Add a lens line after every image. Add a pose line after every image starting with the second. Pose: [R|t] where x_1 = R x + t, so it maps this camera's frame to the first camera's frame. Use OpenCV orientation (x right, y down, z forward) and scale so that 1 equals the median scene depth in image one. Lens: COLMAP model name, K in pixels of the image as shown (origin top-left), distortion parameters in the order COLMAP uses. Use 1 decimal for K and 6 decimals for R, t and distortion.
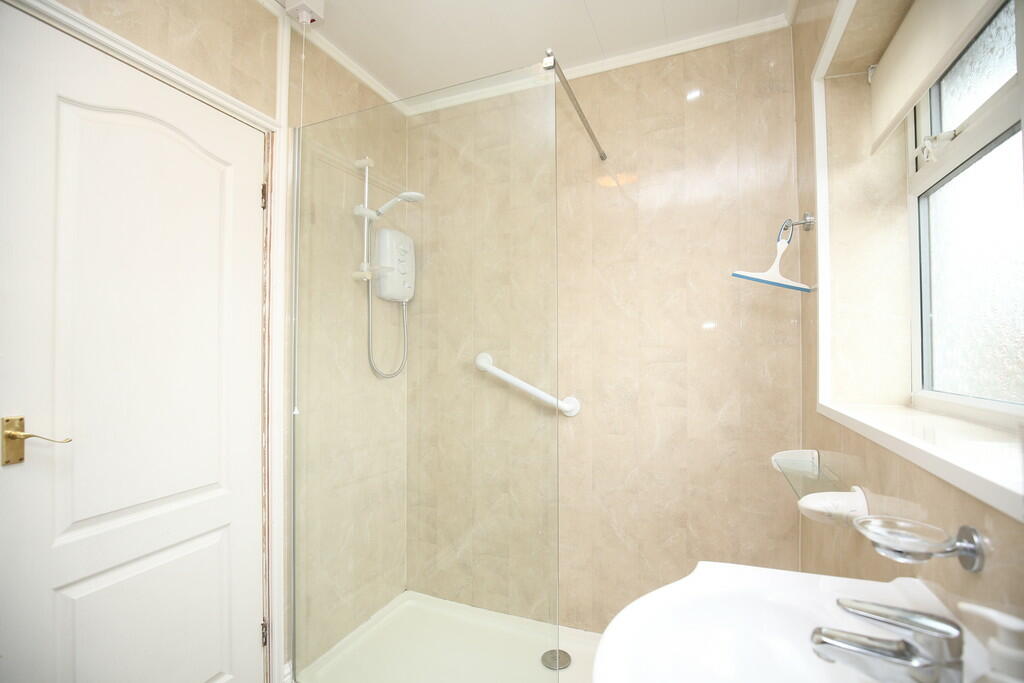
lens RADIAL K [[460.4, 0, 513.7], [0, 460.4, 344.5], [0, 0, 1]] dist [-0.029701, 0.000197]
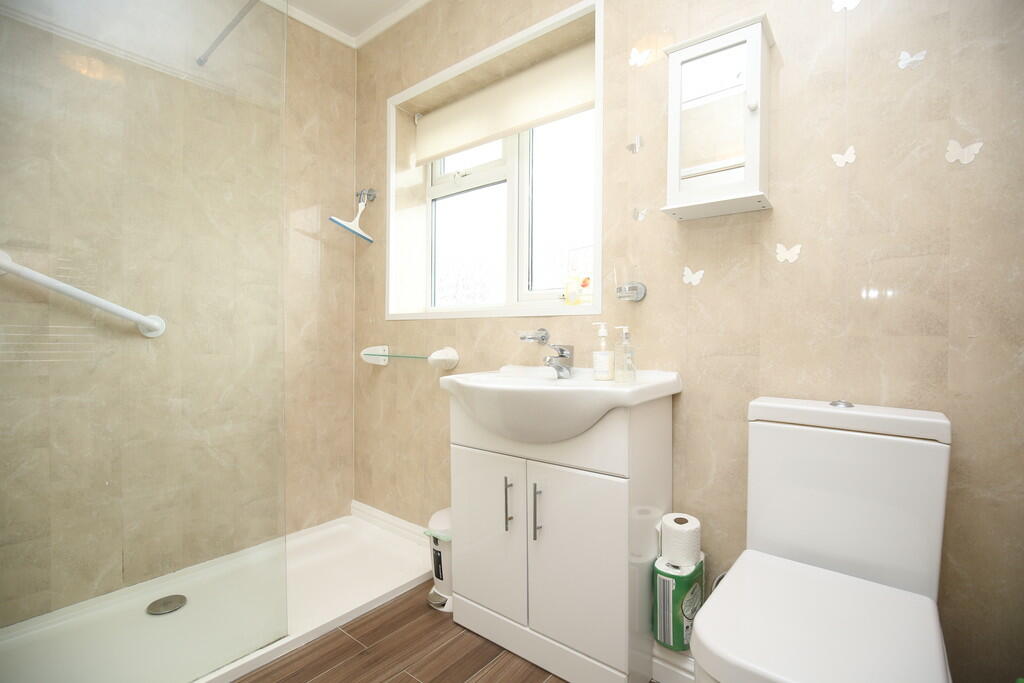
lens RADIAL K [[460.4, 0, 515.1], [0, 460.4, 341.0], [0, 0, 1]] dist [-0.029701, 0.000197]
pose [[0.275833, -0.002934, 0.961201, -0.551737], [-0.022102, 0.999712, 0.009394, 0.151474], [-0.960951, -0.023835, 0.275689, 0.111862]]
